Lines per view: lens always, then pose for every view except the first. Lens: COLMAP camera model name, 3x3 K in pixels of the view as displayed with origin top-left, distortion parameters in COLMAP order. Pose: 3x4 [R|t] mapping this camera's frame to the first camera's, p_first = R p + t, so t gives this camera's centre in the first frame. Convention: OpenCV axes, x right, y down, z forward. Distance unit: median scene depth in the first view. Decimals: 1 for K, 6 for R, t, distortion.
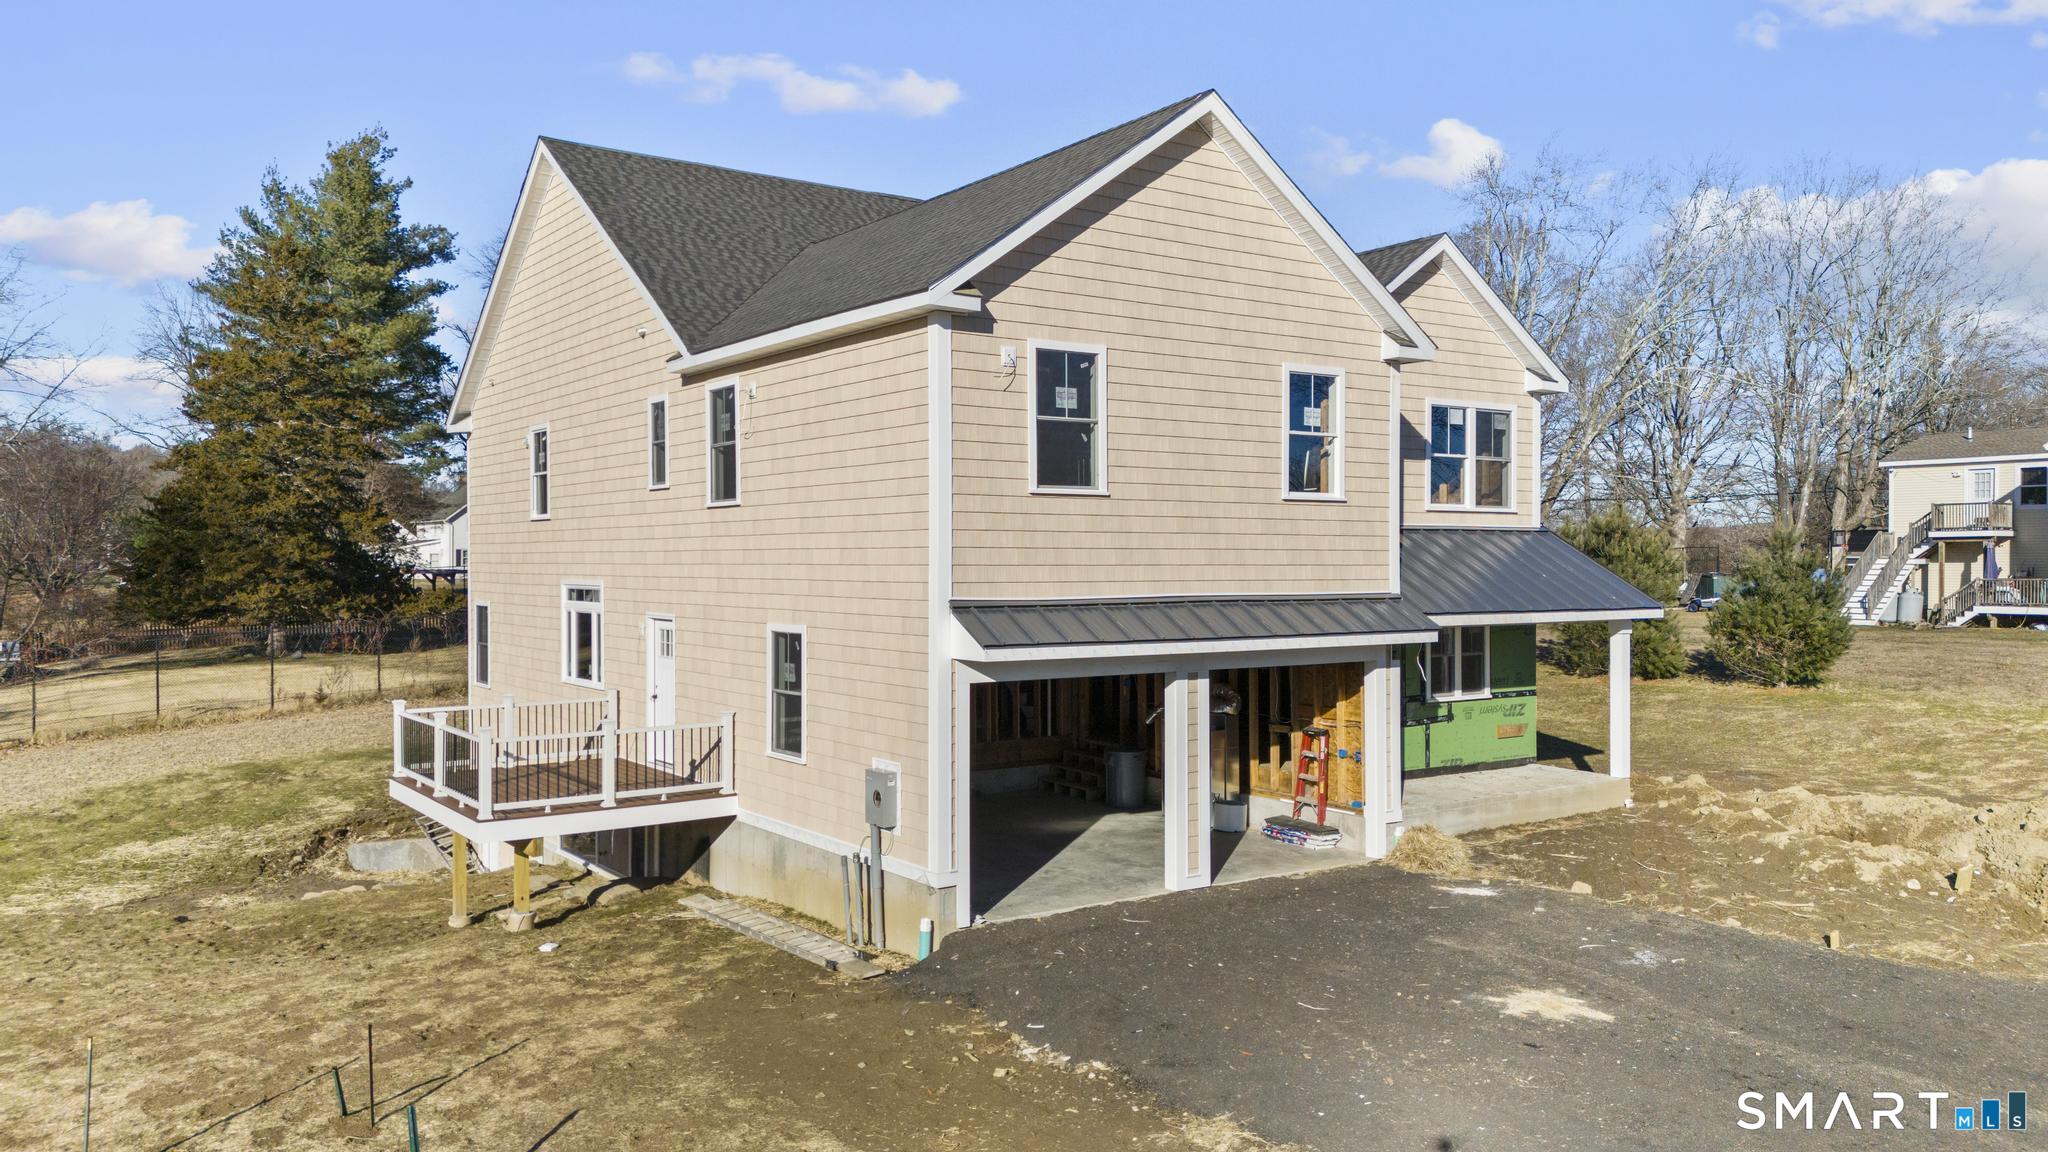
lens RADIAL K [[1533.6, 0, 1024.0], [0, 1533.6, 576.0], [0, 0, 1]] dist [0.002165, -0.000605]
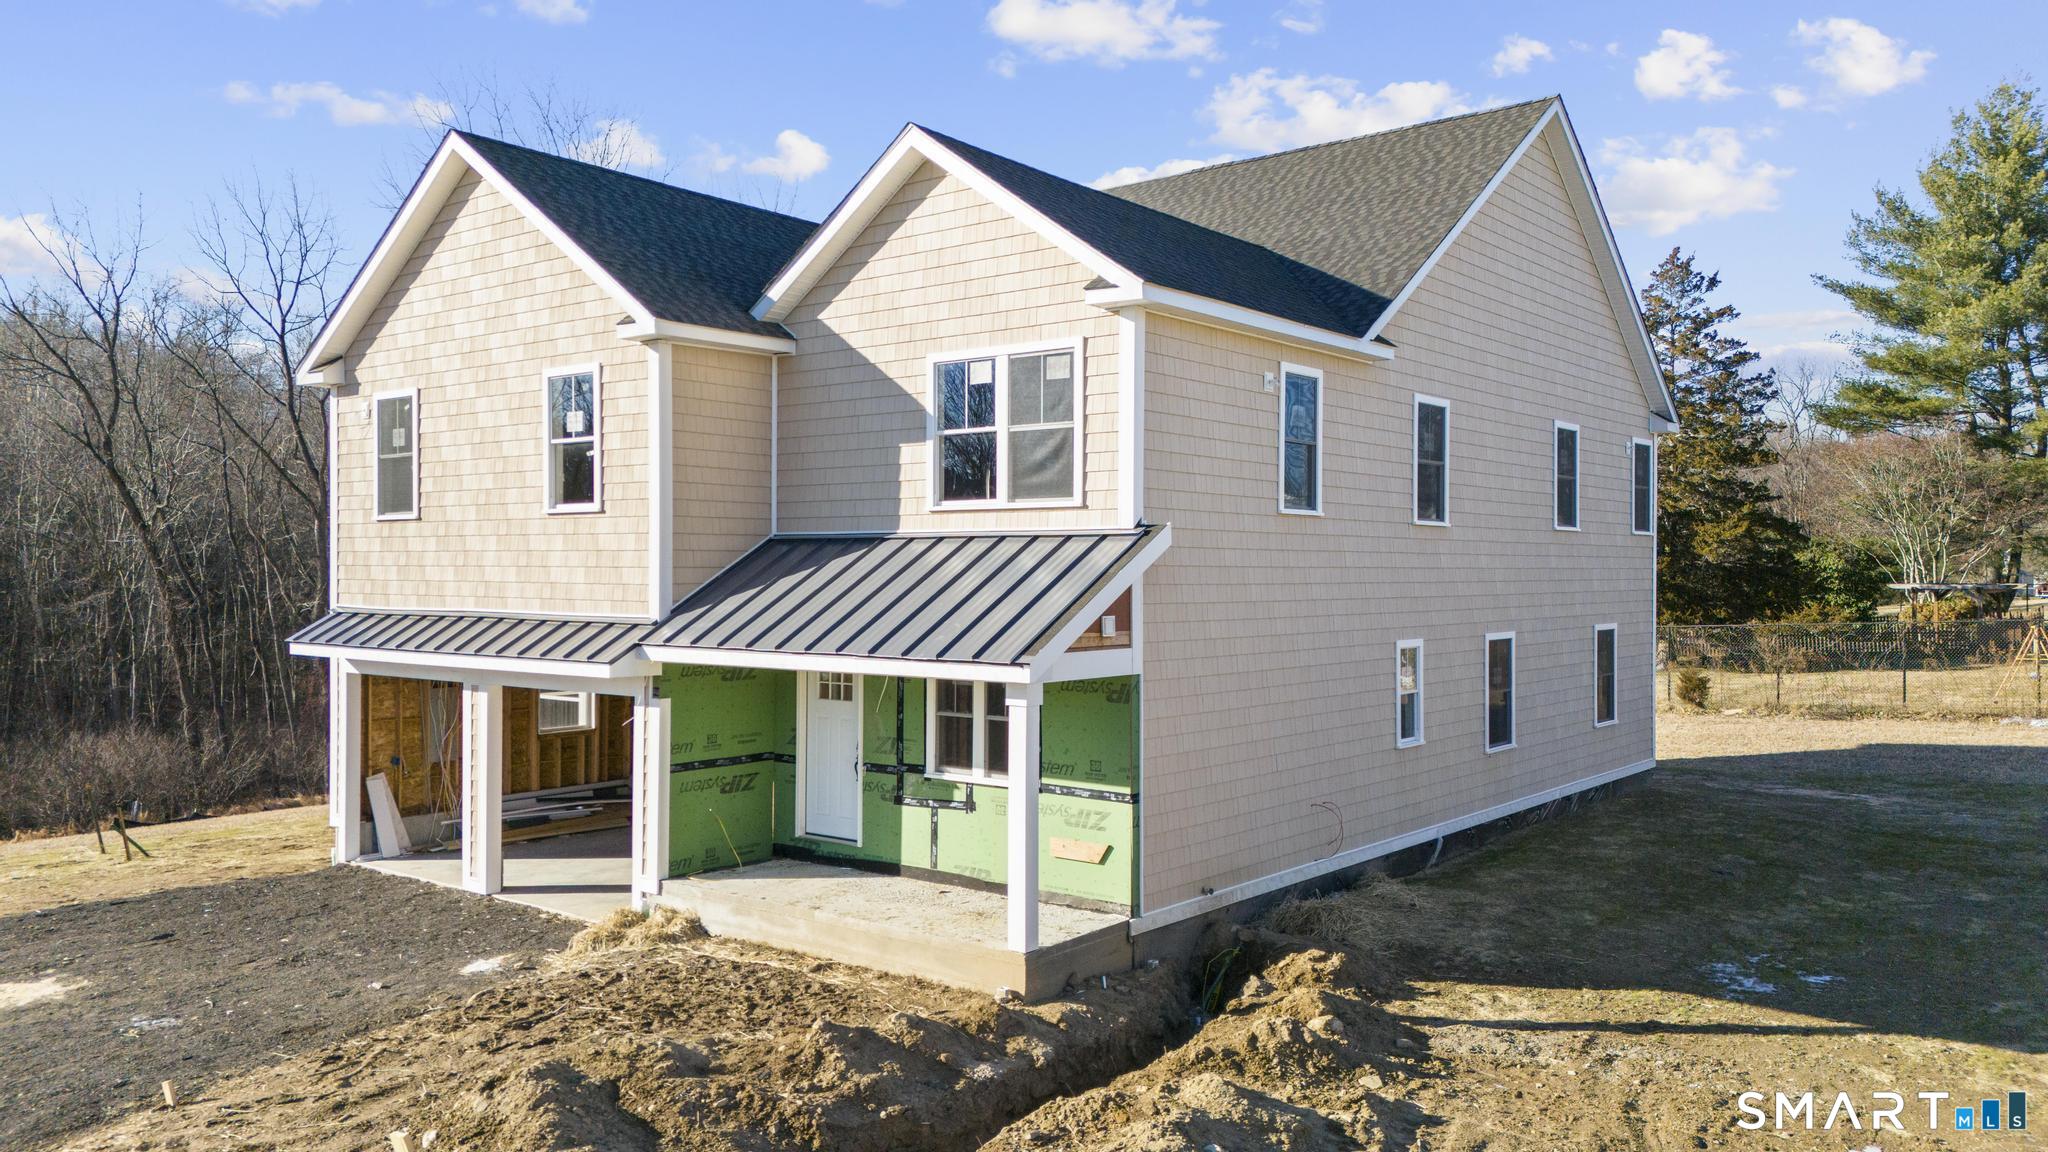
lens RADIAL K [[1533.6, 0, 1024.0], [0, 1533.6, 576.0], [0, 0, 1]] dist [0.002165, -0.000605]
pose [[0.300637, 0.027874, -0.953331, 0.961479], [0.000994, 0.999563, 0.029539, -0.033568], [0.953738, -0.009828, 0.300477, 0.825262]]
